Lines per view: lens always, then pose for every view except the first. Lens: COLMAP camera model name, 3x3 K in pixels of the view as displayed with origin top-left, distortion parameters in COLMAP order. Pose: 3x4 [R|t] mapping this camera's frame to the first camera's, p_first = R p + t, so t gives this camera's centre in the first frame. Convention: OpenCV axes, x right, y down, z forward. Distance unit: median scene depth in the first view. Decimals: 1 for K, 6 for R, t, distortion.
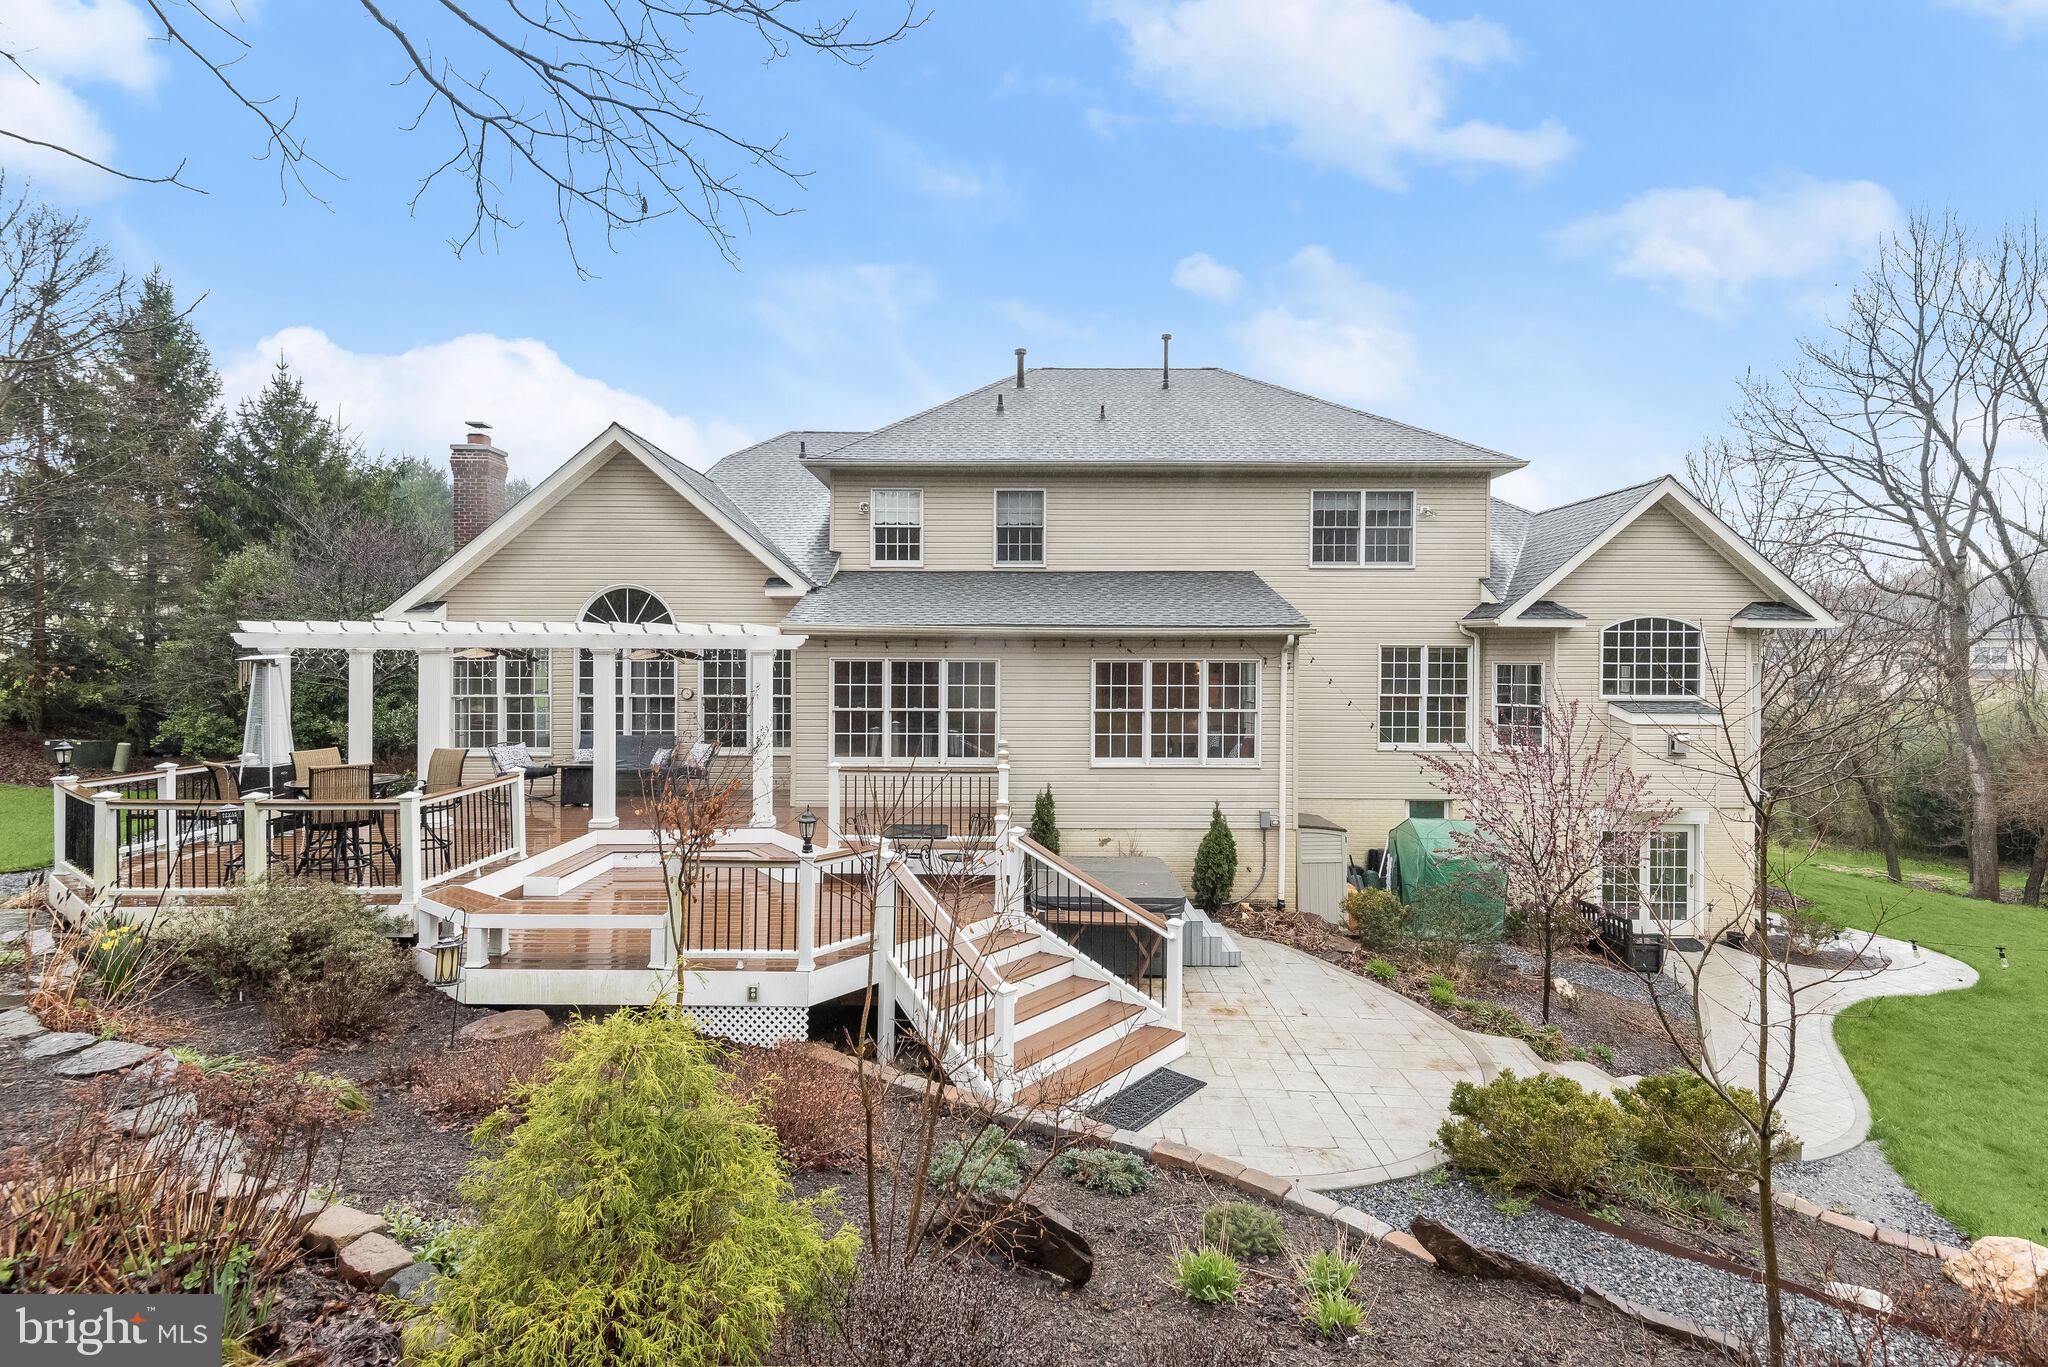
lens RADIAL K [[941.2, 0, 1020.5], [0, 941.2, 664.2], [0, 0, 1]] dist [0.026227, -0.008030]
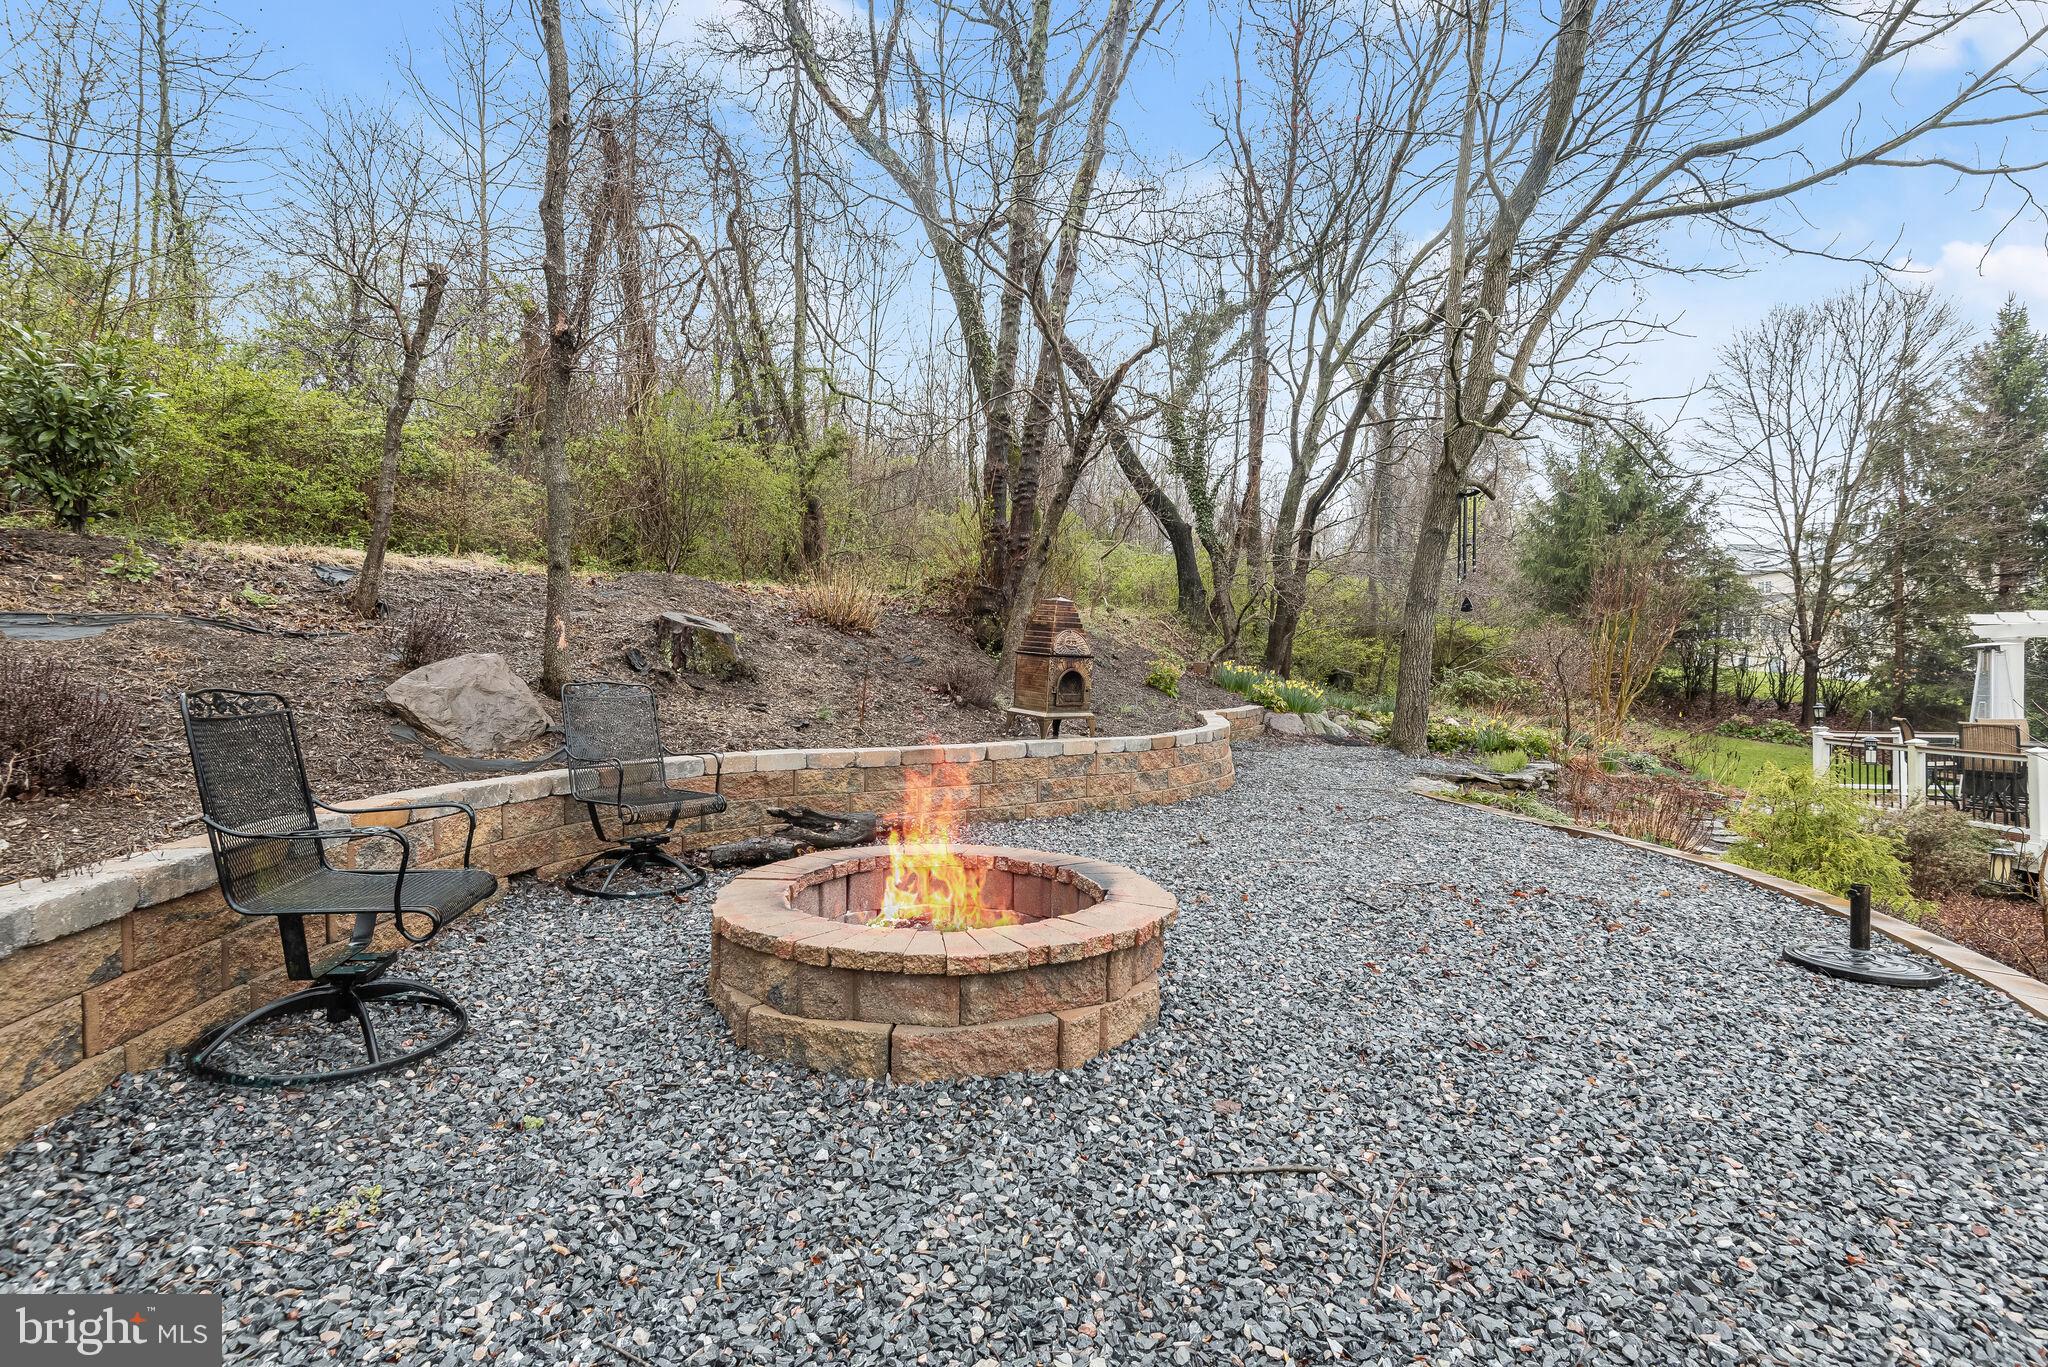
lens RADIAL K [[925.0, 0, 1018.6], [0, 925.0, 679.7], [0, 0, 1]] dist [0.022613, -0.011682]
pose [[-0.031665, 0.003985, -0.999491, 0.298286], [-0.013672, 0.999897, 0.004419, 0.037050], [0.999405, 0.013805, -0.031608, -0.103110]]
